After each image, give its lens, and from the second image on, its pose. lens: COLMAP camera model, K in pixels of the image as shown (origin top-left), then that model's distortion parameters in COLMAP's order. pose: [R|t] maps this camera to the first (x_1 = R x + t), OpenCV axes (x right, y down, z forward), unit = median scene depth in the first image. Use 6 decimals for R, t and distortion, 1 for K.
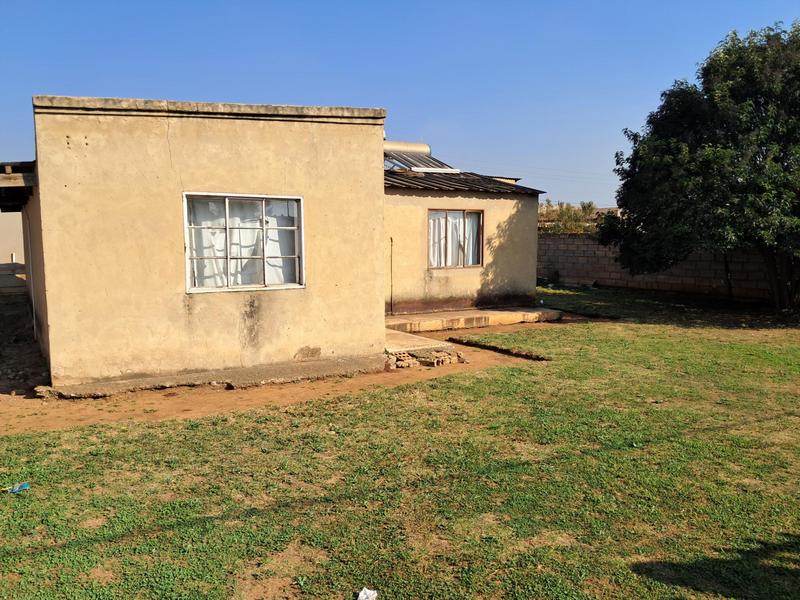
lens RADIAL K [[588.6, 0, 400.0], [0, 588.6, 300.0], [0, 0, 1]] dist [0.004689, 0.000140]
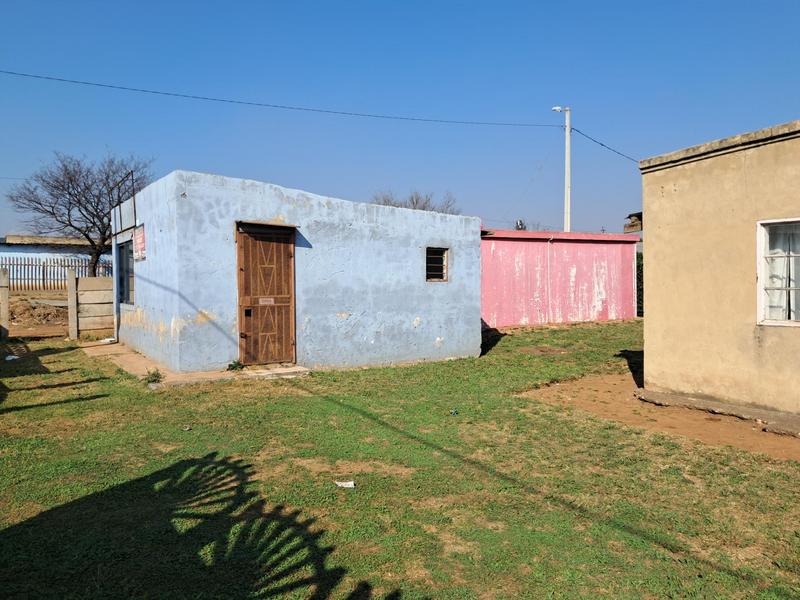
lens RADIAL K [[588.6, 0, 400.0], [0, 588.6, 300.0], [0, 0, 1]] dist [0.004689, 0.000140]
pose [[0.130593, 0.034741, -0.990827, 0.542723], [-0.089907, 0.995683, 0.023061, -0.022182], [0.987351, 0.086071, 0.133153, 0.298188]]
